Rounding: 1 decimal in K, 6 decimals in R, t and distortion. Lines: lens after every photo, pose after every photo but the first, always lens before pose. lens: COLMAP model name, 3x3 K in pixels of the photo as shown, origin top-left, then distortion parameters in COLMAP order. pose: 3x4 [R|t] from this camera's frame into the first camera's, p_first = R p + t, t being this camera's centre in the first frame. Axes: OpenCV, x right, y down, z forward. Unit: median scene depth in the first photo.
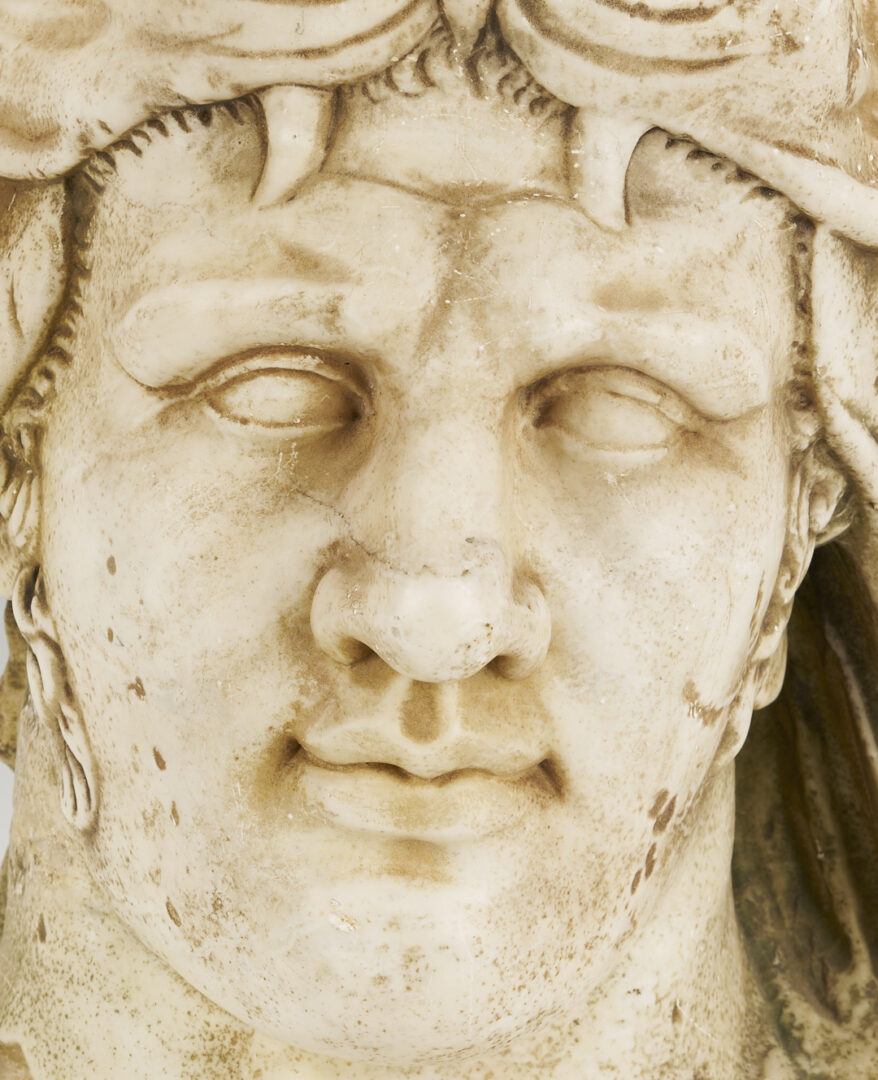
lens RADIAL K [[8051.2, 0, 436.1], [0, 8051.2, 541.7], [0, 0, 1]] dist [-0.014687, 0.000000]
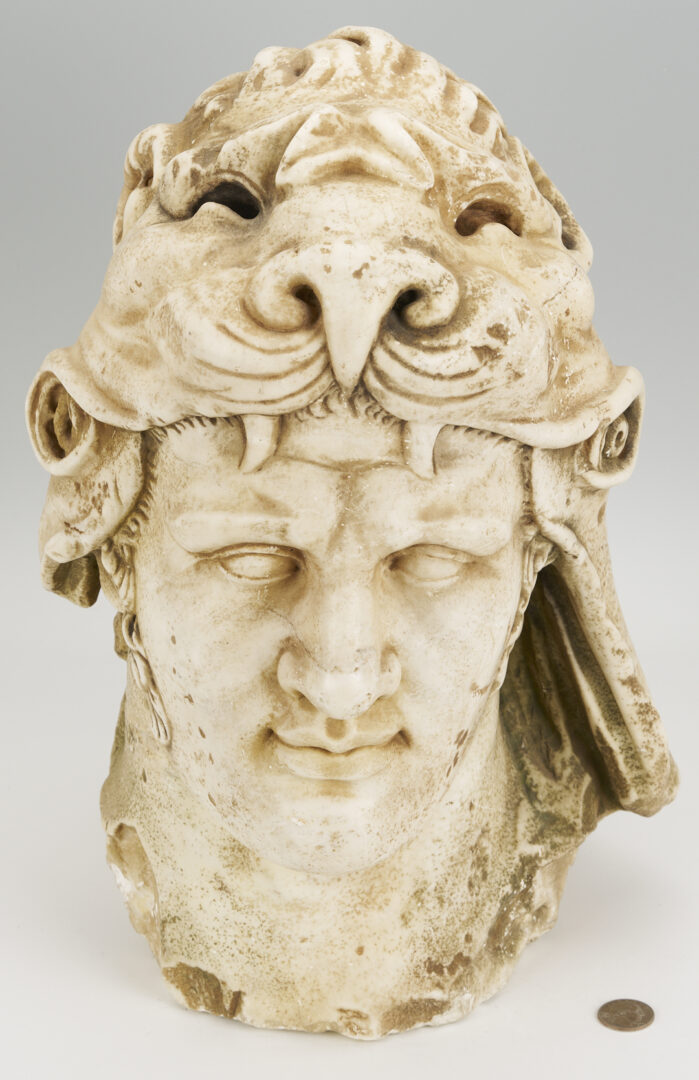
lens RADIAL K [[4620.2, 0, 364.3], [0, 4620.2, 405.5], [0, 0, 1]] dist [-0.084184, 0.000000]
pose [[0.999506, -0.031411, -0.001108, 0.008577], [0.030947, 0.977340, 0.209399, -0.284435], [-0.005495, -0.209330, 0.977830, -0.075481]]
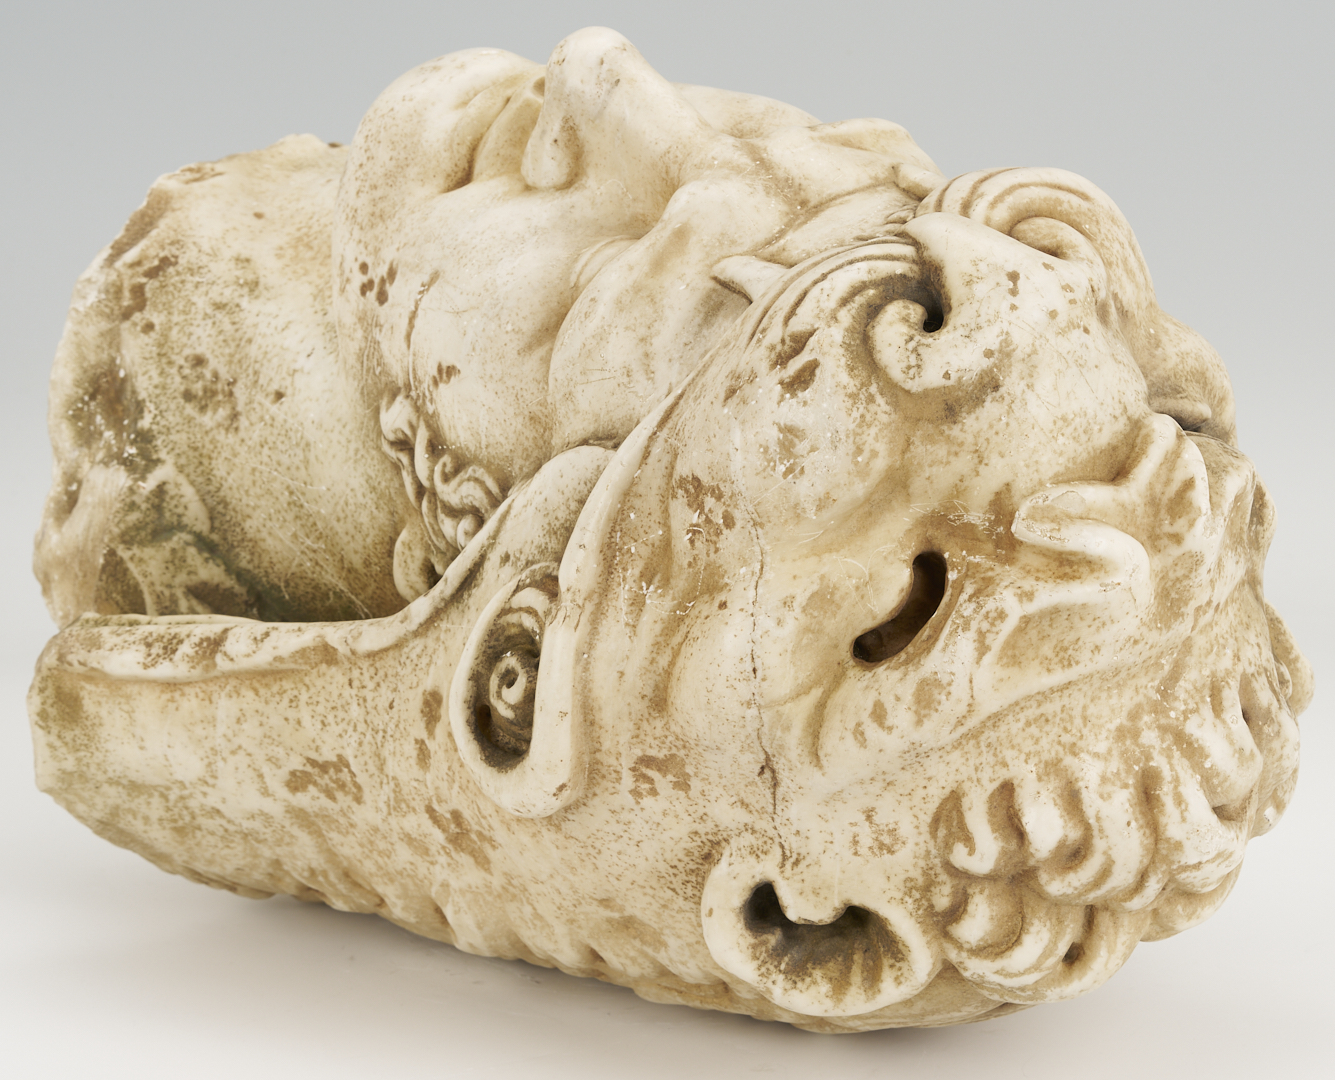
lens RADIAL K [[6868.8, 0, 669.4], [0, 6868.8, 544.6], [0, 0, 1]] dist [-0.127589, 0.000000]
pose [[-0.680870, 0.433203, -0.590552, 0.710995], [-0.730931, -0.350784, 0.585398, -0.707132], [0.046440, 0.830232, 0.555480, 0.402206]]
